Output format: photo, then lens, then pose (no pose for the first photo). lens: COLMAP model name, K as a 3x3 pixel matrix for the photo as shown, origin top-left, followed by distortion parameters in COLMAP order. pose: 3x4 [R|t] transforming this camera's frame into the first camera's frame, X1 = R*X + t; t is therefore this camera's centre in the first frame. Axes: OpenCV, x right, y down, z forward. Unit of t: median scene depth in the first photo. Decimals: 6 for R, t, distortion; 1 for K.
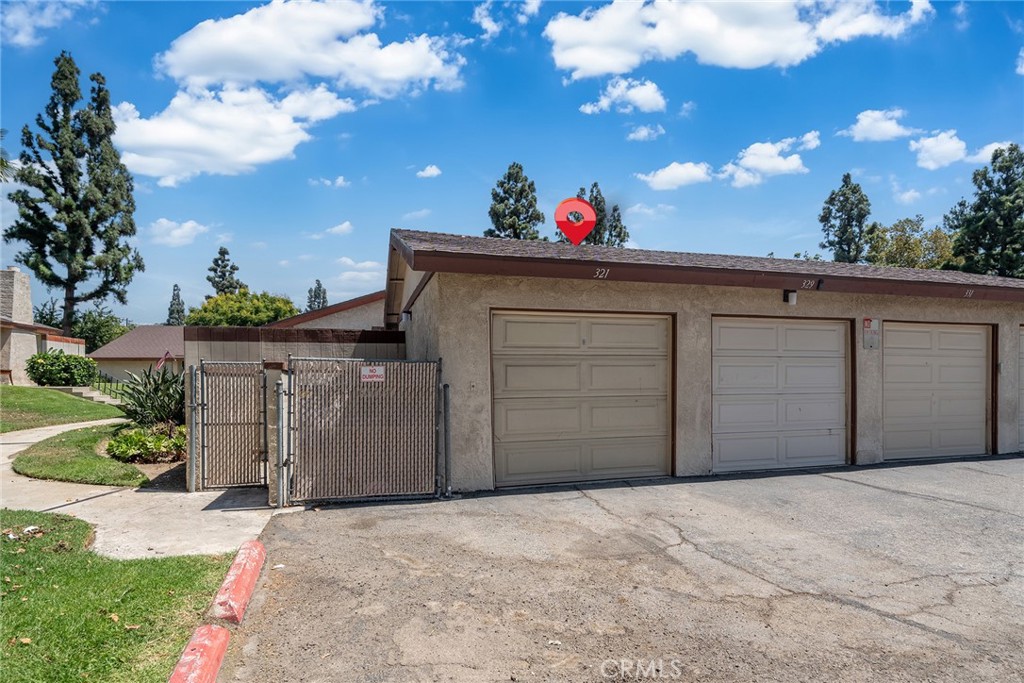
lens RADIAL K [[494.5, 0, 500.0], [0, 494.5, 367.7], [0, 0, 1]] dist [0.007734, -0.004018]
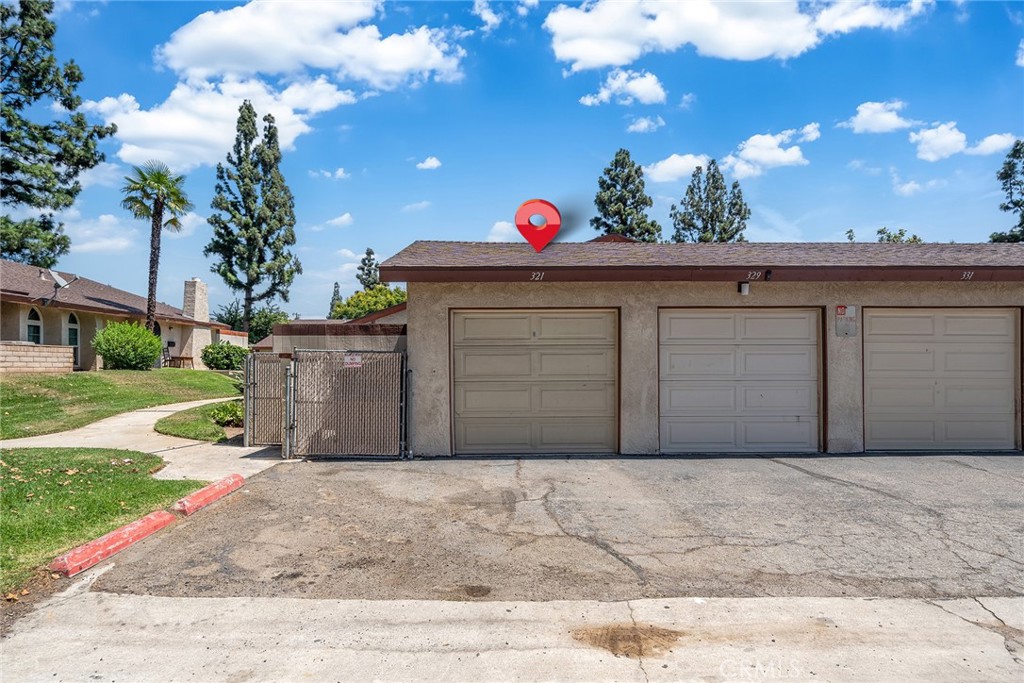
lens RADIAL K [[494.5, 0, 509.9], [0, 494.5, 345.1], [0, 0, 1]] dist [0.007734, -0.004018]
pose [[0.967906, -0.007641, -0.251195, 0.342878], [0.003369, 0.999842, -0.017429, -0.004889], [0.251288, 0.016023, 0.967780, -0.121723]]
